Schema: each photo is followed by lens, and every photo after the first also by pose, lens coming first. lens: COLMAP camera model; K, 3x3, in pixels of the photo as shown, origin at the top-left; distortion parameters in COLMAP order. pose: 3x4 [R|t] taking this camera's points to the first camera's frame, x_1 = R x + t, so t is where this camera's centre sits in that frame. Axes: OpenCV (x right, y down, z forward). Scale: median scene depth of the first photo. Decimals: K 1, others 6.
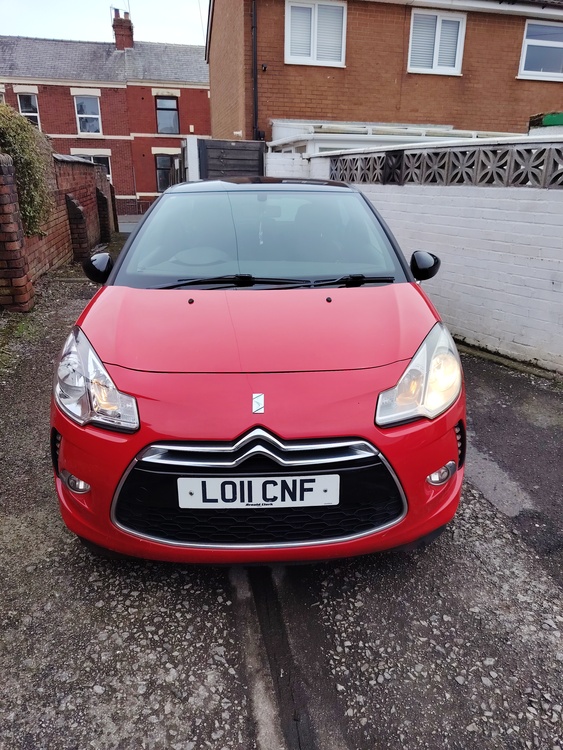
lens RADIAL K [[521.8, 0, 285.9], [0, 521.8, 374.9], [0, 0, 1]] dist [0.007280, -0.008046]
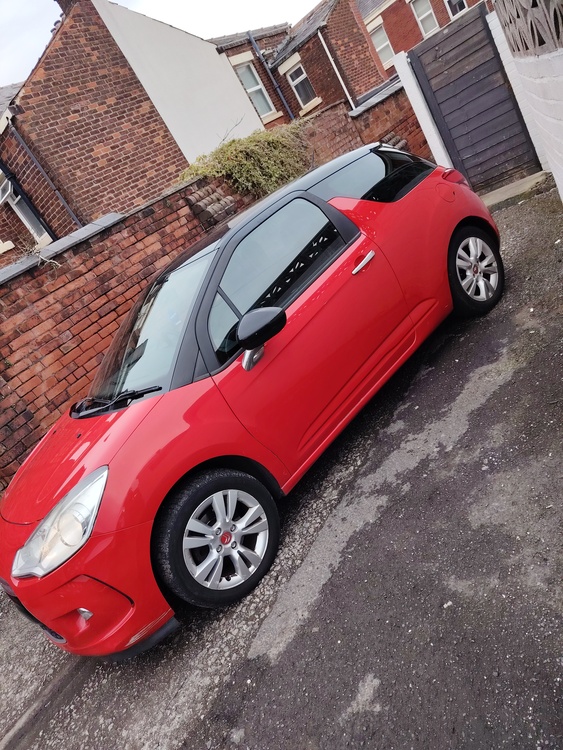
lens RADIAL K [[521.8, 0, 284.9], [0, 521.8, 374.2], [0, 0, 1]] dist [0.007280, -0.008046]
pose [[0.552622, -0.032219, -0.832809, 1.527381], [0.241681, 0.962511, 0.123134, -0.359911], [0.797621, -0.269321, 0.539692, 0.872781]]
